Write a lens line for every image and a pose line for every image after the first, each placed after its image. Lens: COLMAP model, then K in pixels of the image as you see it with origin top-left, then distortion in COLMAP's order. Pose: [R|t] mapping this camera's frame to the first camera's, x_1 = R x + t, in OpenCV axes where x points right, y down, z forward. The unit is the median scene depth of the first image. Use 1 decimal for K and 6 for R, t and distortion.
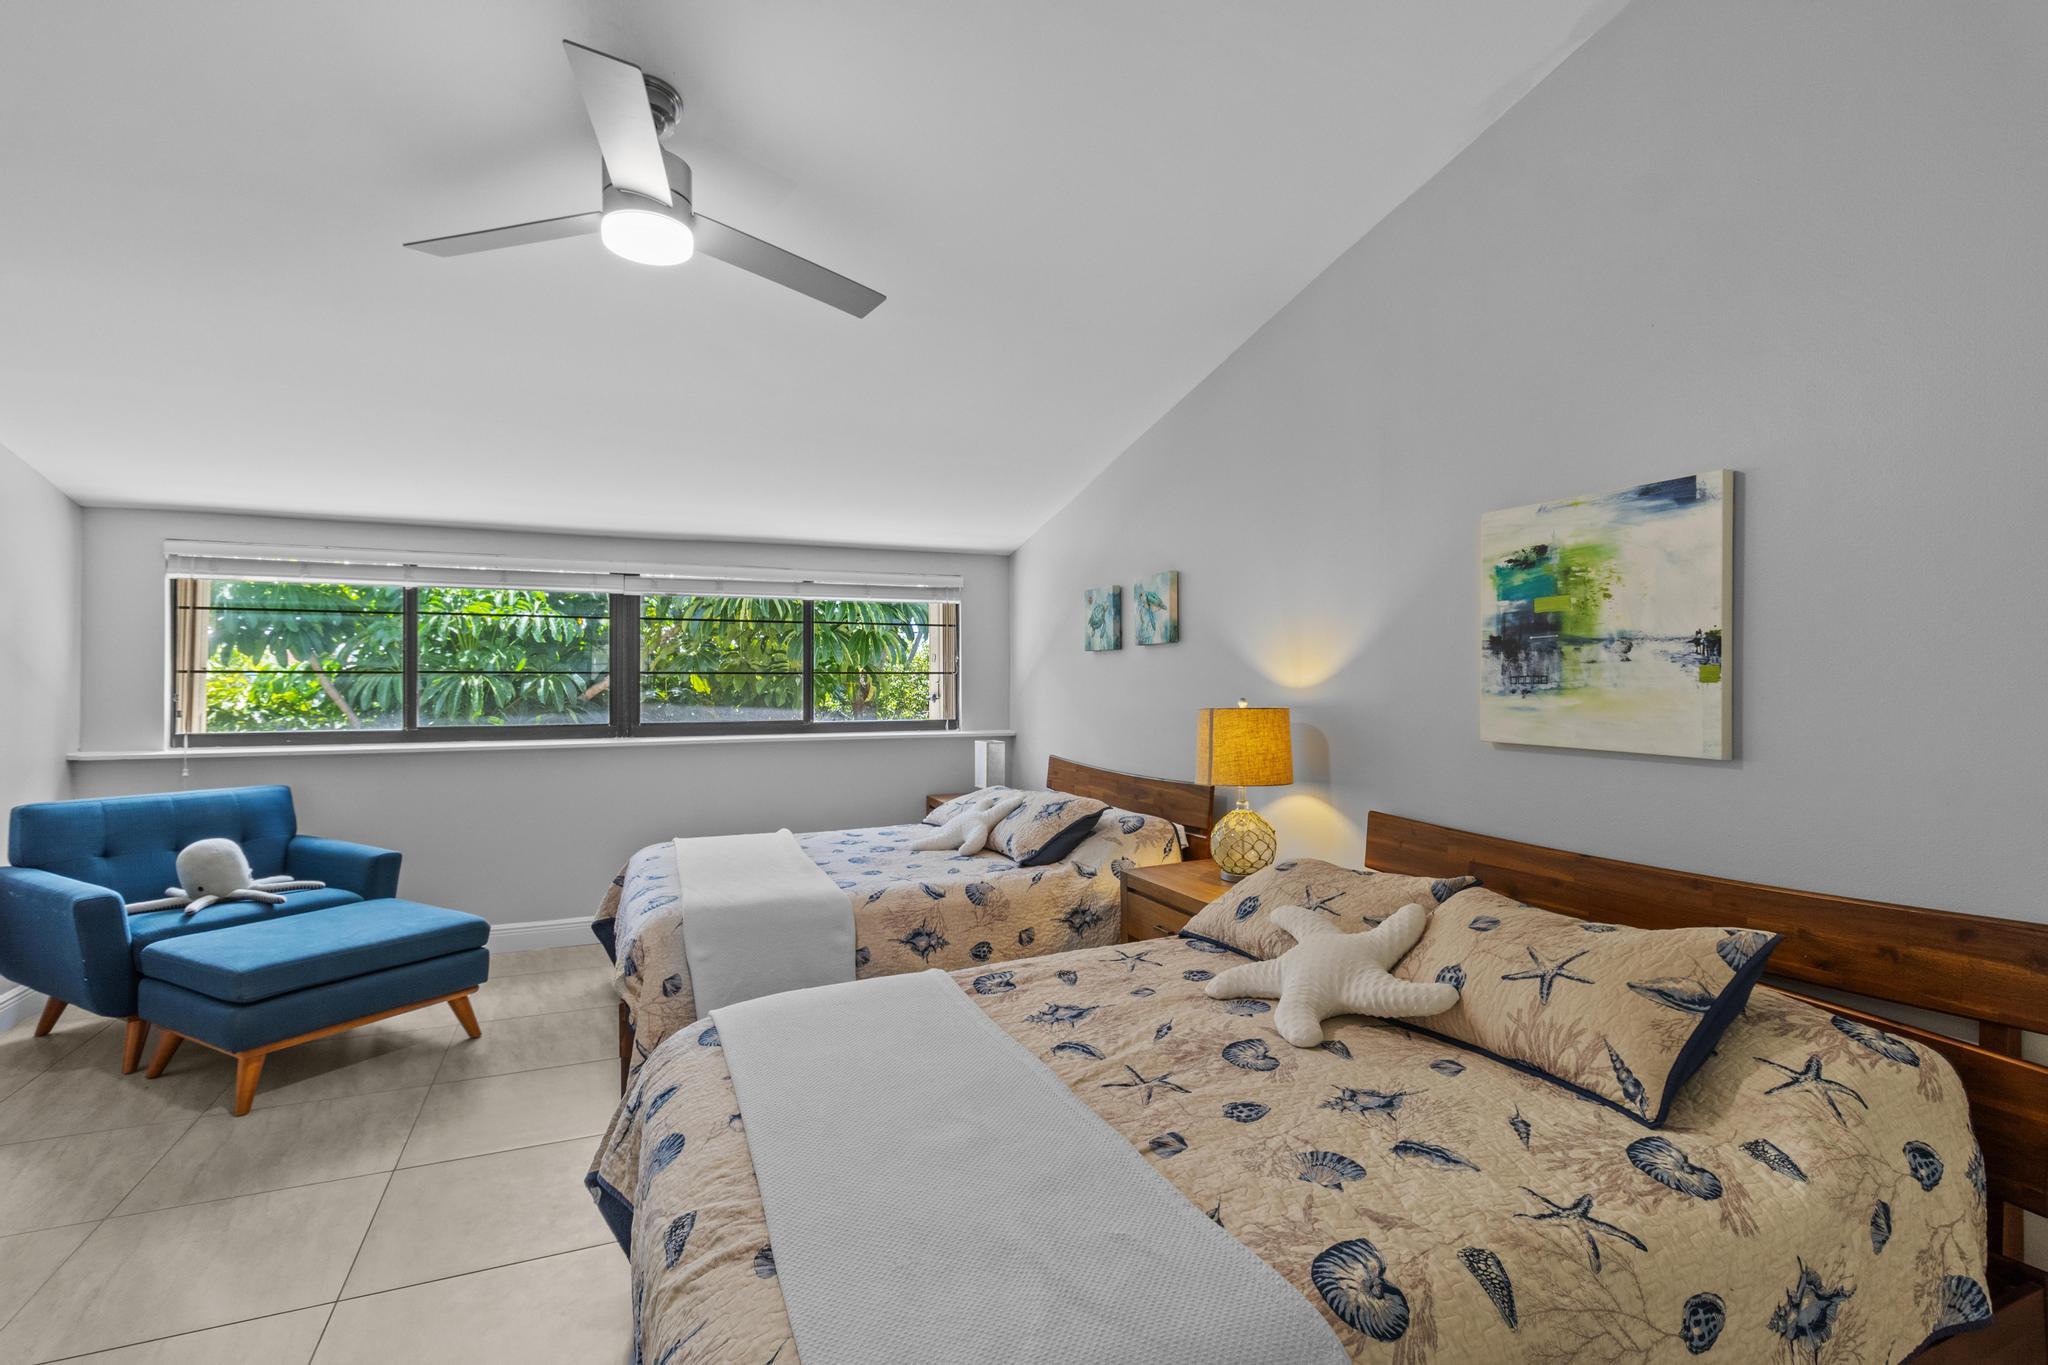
lens RADIAL K [[955.3, 0, 1024.0], [0, 955.3, 674.8], [0, 0, 1]] dist [-0.003092, 0.001663]
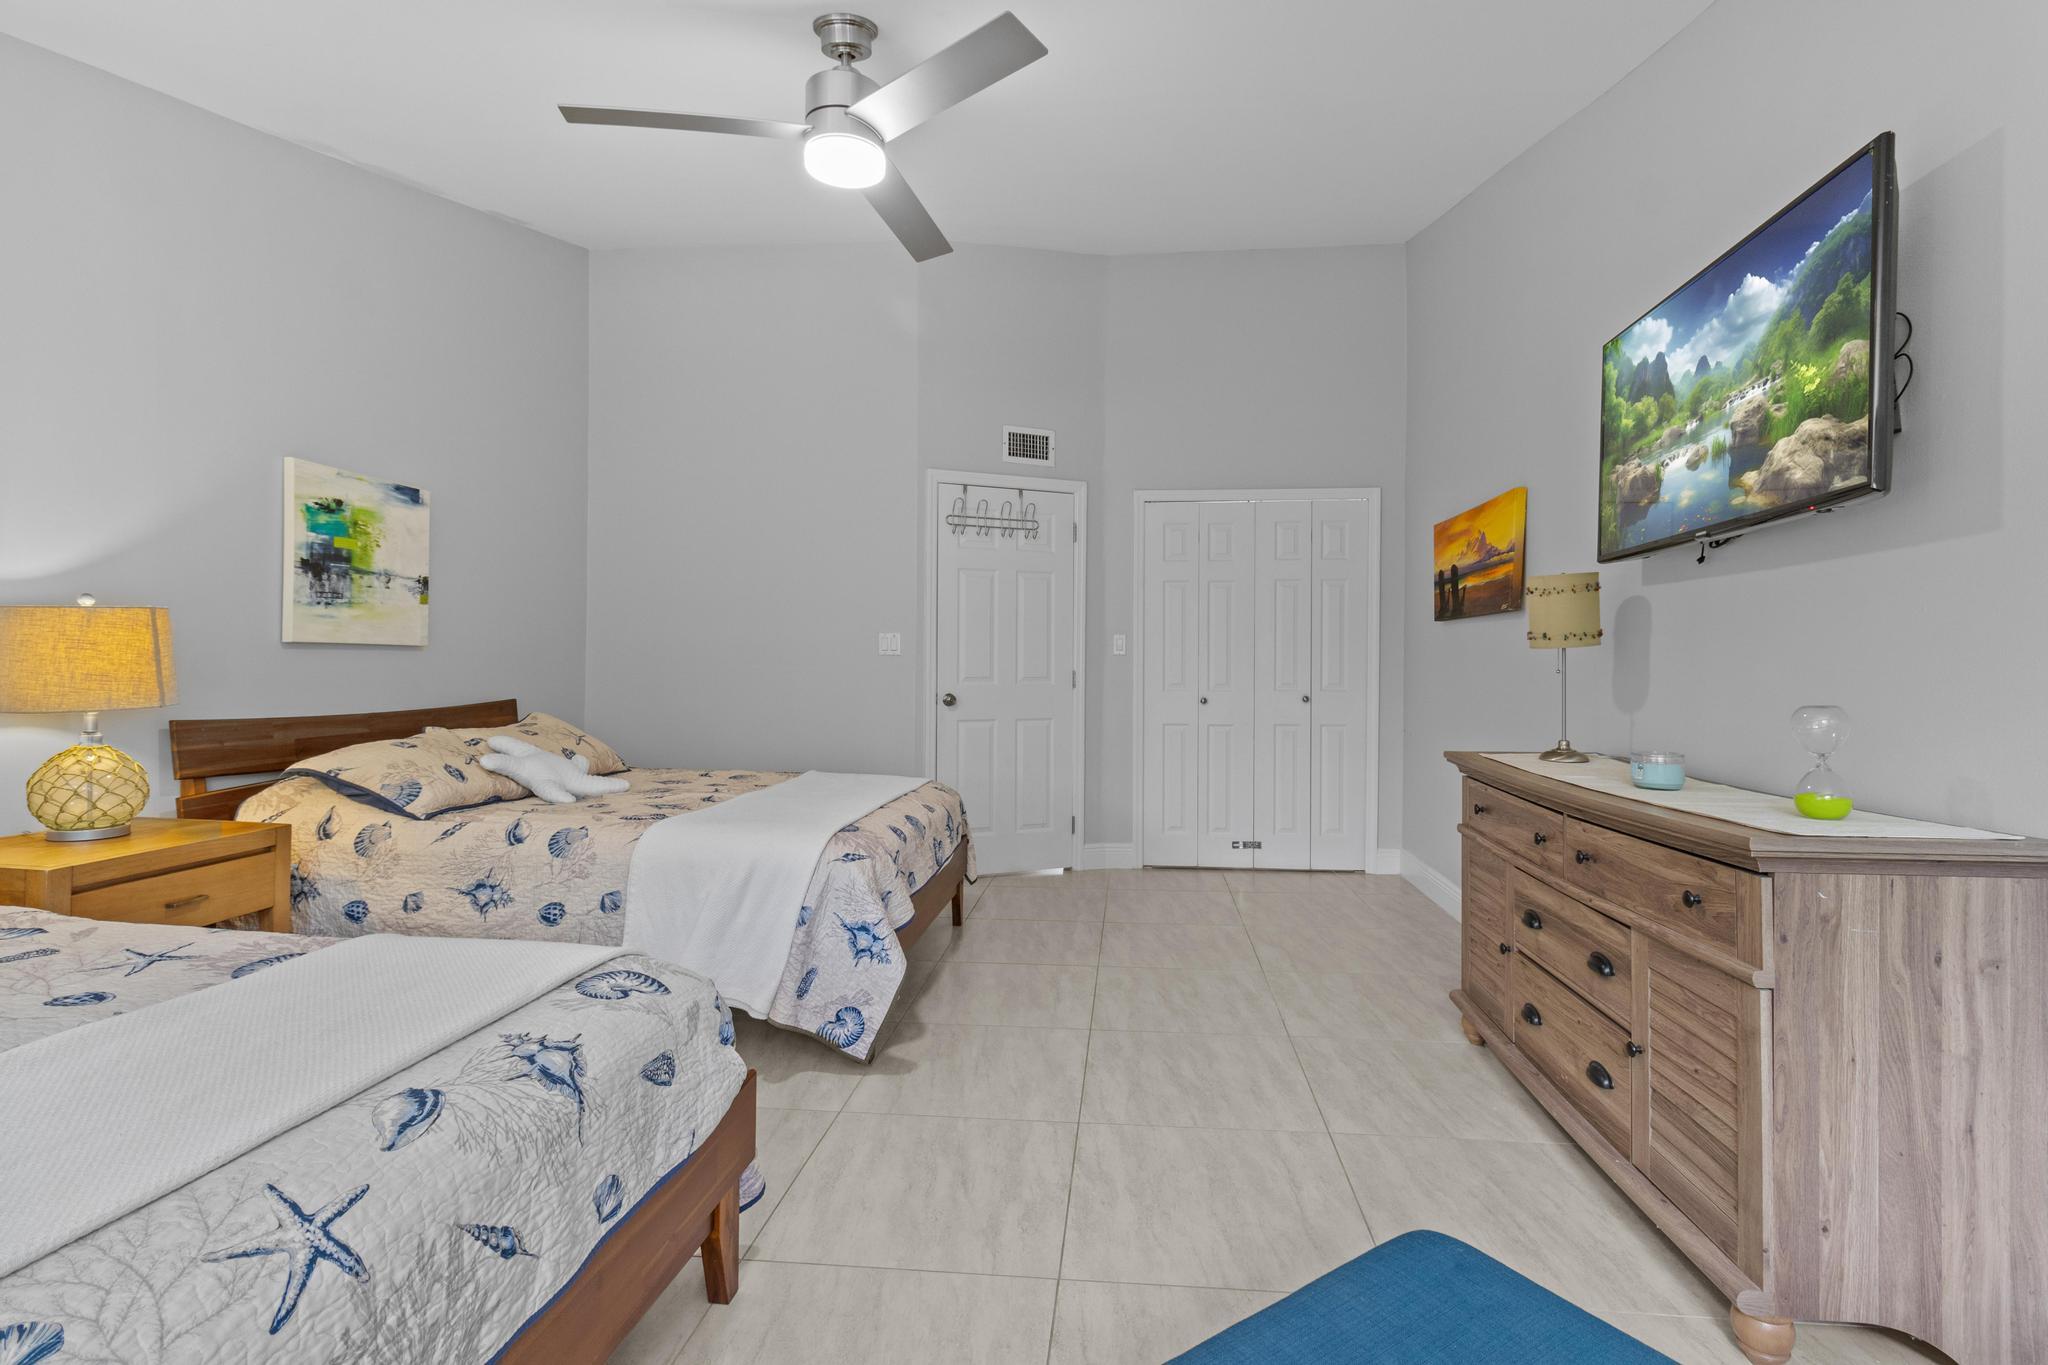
lens RADIAL K [[955.3, 0, 1024.6], [0, 955.3, 673.1], [0, 0, 1]] dist [-0.003092, 0.001663]
pose [[-0.862914, -0.005550, 0.505321, -1.032037], [-0.003193, 0.999980, 0.005529, 0.107629], [-0.505341, 0.003158, -0.862914, 1.700024]]
